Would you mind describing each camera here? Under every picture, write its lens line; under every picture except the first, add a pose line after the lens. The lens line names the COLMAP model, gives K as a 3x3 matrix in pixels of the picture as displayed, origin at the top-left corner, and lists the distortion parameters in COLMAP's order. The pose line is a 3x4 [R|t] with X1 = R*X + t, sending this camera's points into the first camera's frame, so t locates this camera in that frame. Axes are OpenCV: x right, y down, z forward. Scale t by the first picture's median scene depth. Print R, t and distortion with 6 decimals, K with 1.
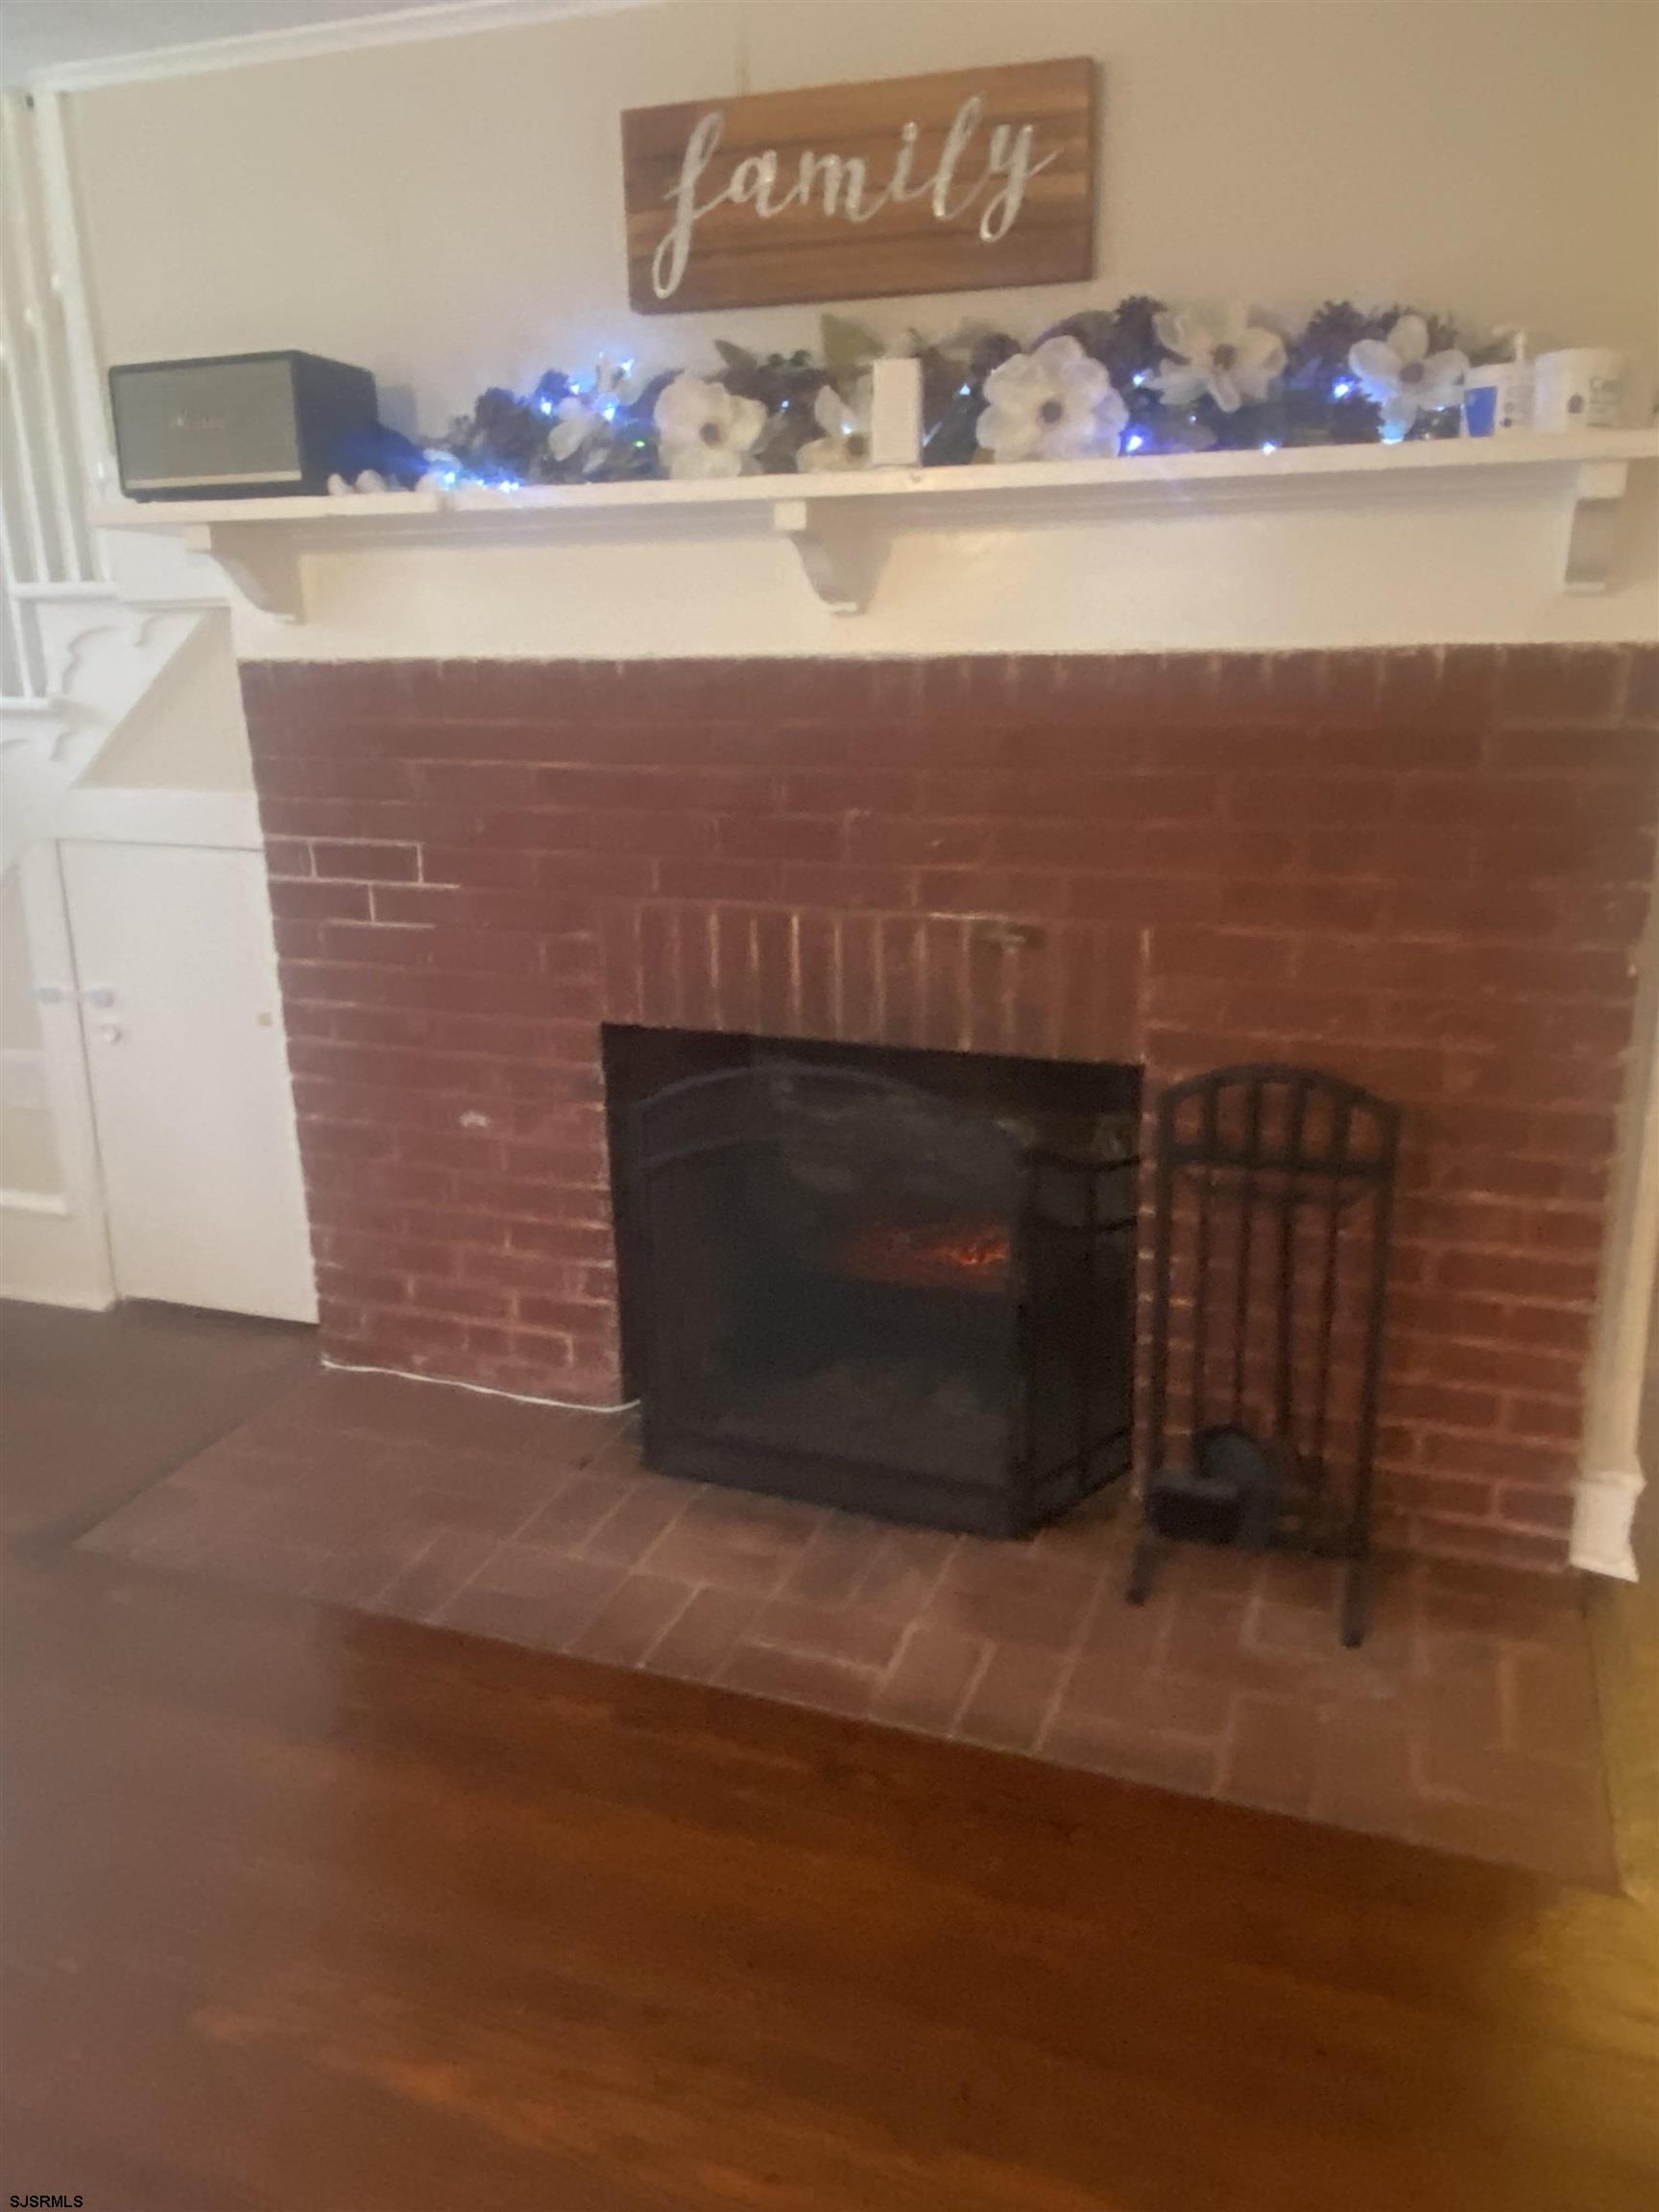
lens RADIAL K [[1612.8, 0, 831.4], [0, 1612.8, 1091.8], [0, 0, 1]] dist [0.029334, -0.002653]
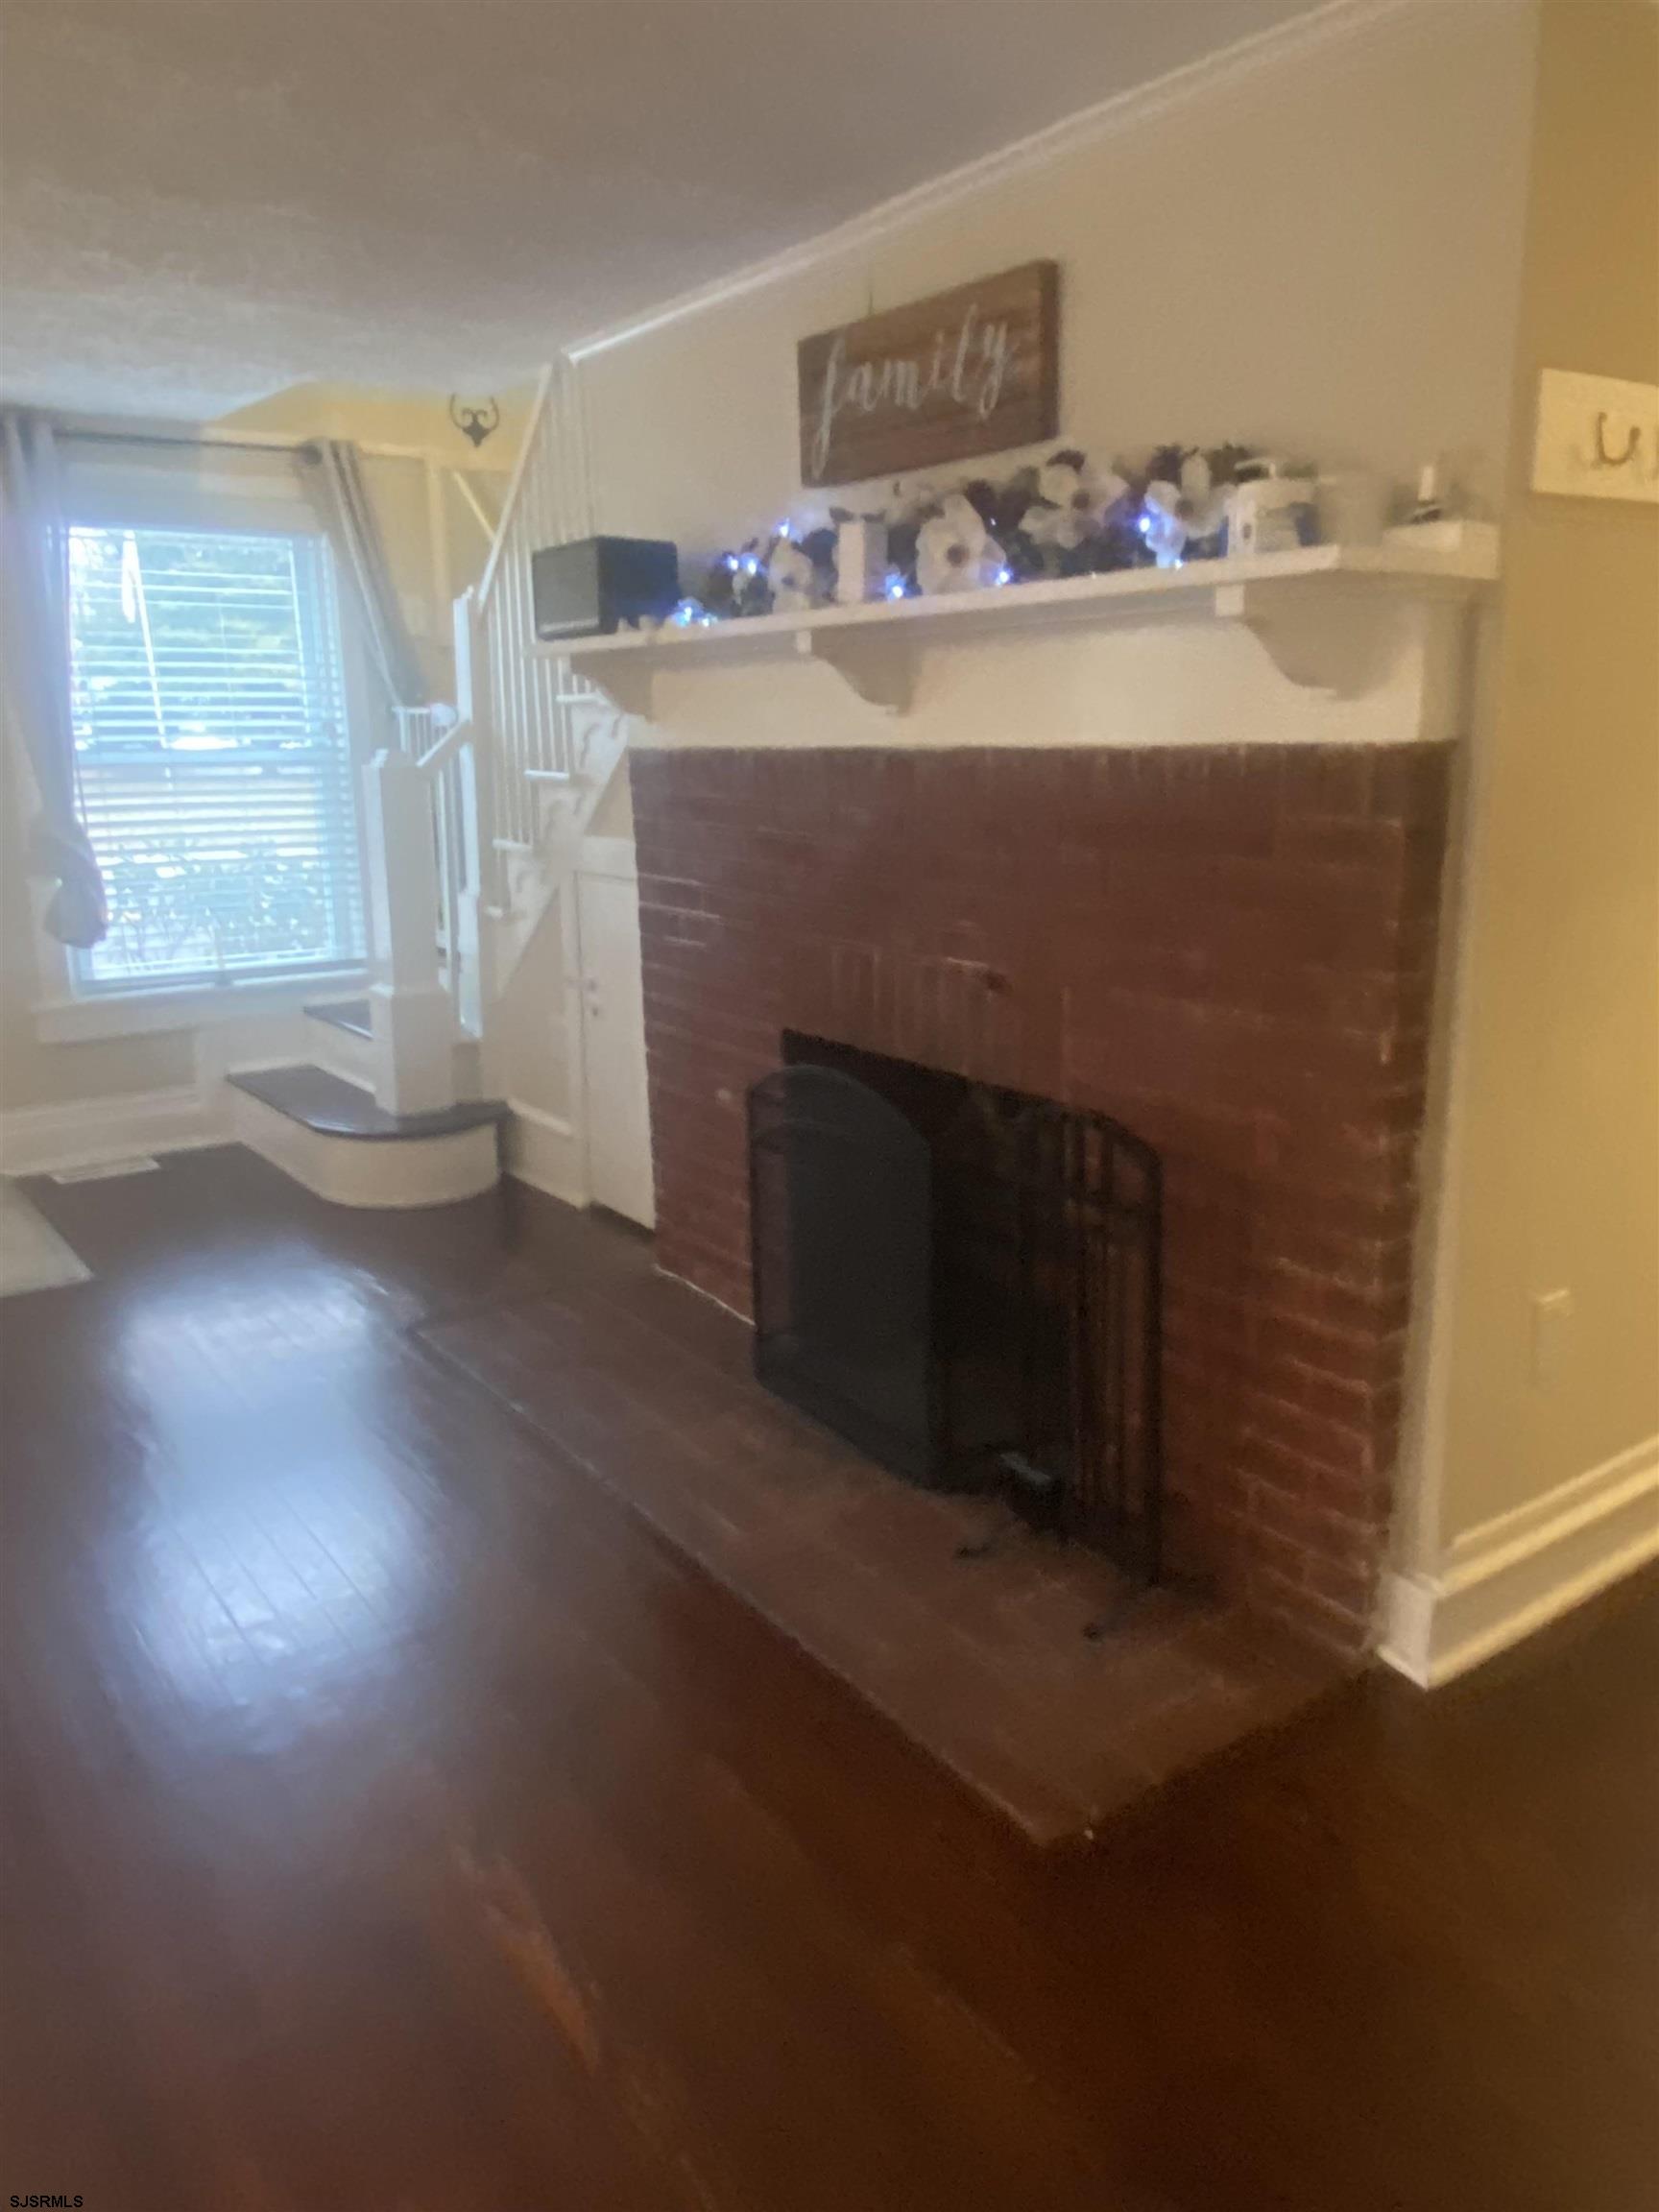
lens RADIAL K [[1577.8, 0, 829.5], [0, 1577.8, 1106.0], [0, 0, 1]] dist [0.028960, -0.001415]
pose [[0.818141, 0.134634, -0.559033, 0.704243], [-0.153819, 0.988016, 0.012833, -0.003721], [0.554062, 0.075491, 0.829046, -0.020032]]
